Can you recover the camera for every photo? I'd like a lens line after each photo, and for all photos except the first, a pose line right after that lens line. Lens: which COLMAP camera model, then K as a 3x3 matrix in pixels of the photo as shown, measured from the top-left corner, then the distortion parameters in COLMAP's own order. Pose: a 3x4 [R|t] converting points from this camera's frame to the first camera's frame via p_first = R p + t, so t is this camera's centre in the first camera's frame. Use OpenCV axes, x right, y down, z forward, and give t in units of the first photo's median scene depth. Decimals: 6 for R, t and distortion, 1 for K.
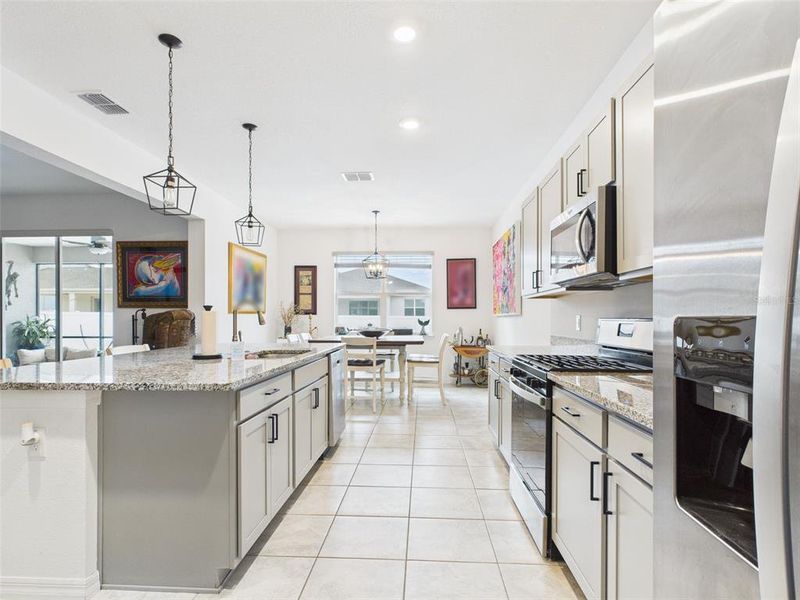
lens RADIAL K [[421.6, 0, 400.1], [0, 421.6, 315.3], [0, 0, 1]] dist [0.002451, 0.000789]
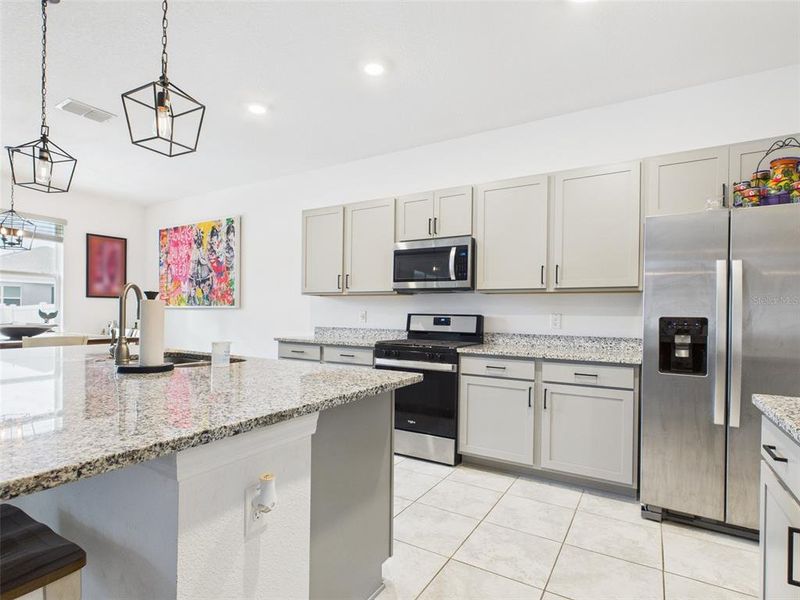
lens RADIAL K [[421.6, 0, 400.1], [0, 421.6, 315.3], [0, 0, 1]] dist [0.002451, 0.000789]
pose [[0.469711, 0.001839, 0.882819, -0.422684], [-0.019006, 0.999787, 0.008030, 0.000943], [-0.882616, -0.020551, 0.469646, 0.165542]]
